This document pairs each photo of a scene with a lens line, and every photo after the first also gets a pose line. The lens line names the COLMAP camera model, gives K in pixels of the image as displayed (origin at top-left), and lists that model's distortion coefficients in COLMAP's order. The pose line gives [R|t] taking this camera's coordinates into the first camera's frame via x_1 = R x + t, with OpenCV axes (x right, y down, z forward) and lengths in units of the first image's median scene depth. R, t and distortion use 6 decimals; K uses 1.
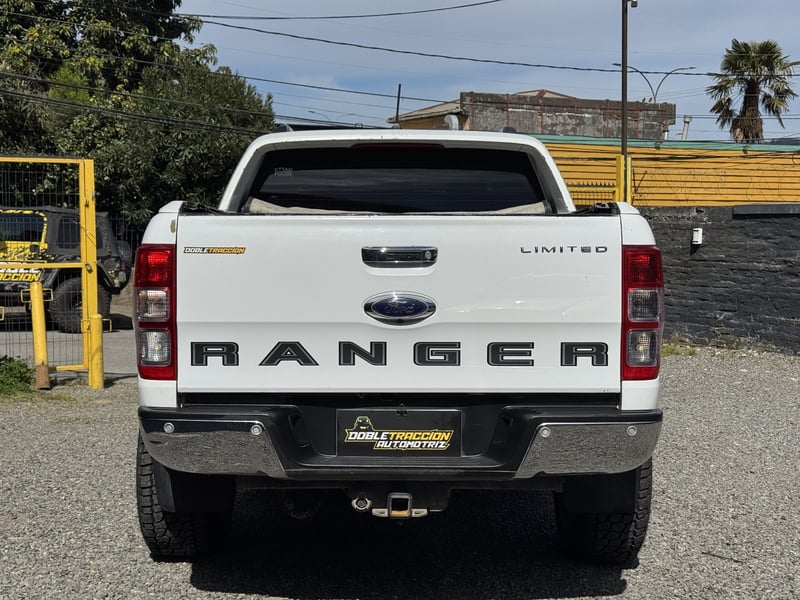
lens RADIAL K [[1129.2, 0, 377.7], [0, 1129.2, 278.6], [0, 0, 1]] dist [0.110962, 0.000000]
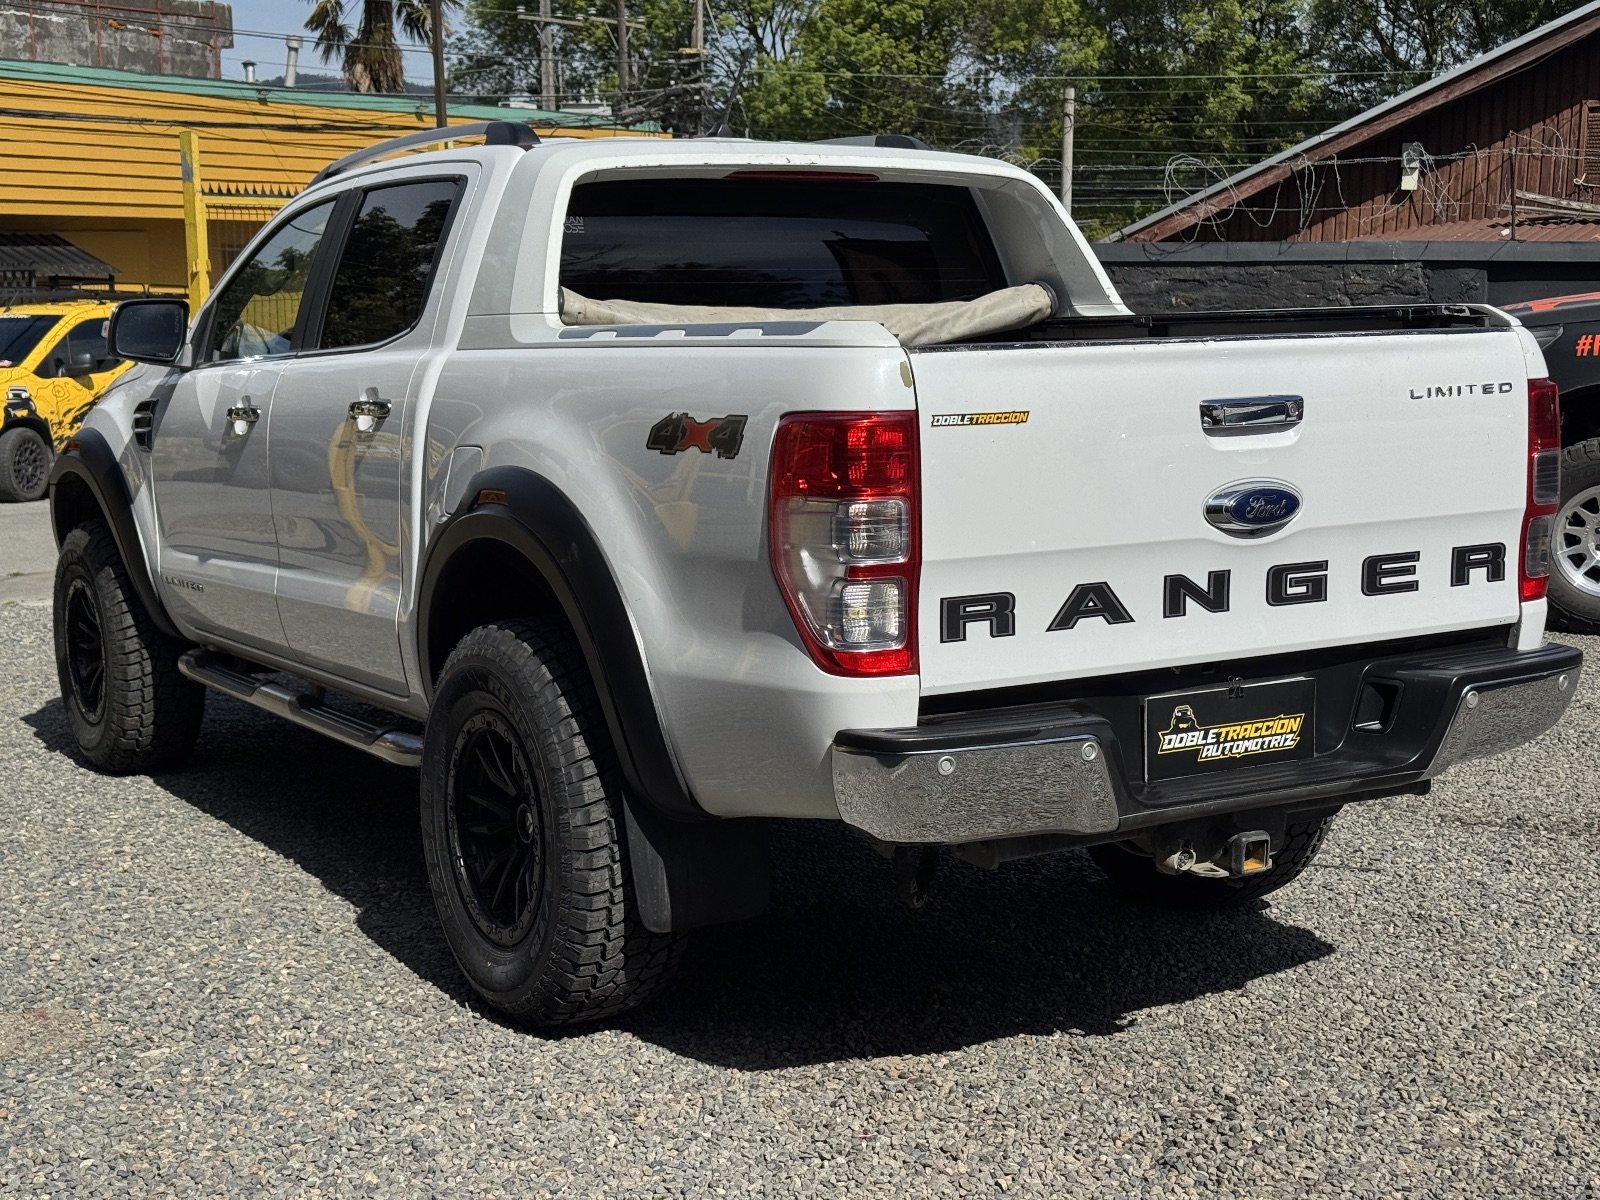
lens RADIAL K [[2258.4, 0, 838.0], [0, 2258.4, 592.8], [0, 0, 1]] dist [0.110962, 0.000000]
pose [[0.860294, -0.080618, 0.503384, -0.716275], [0.029252, 0.993597, 0.109133, -0.059679], [-0.508959, -0.079162, 0.857143, 0.138897]]
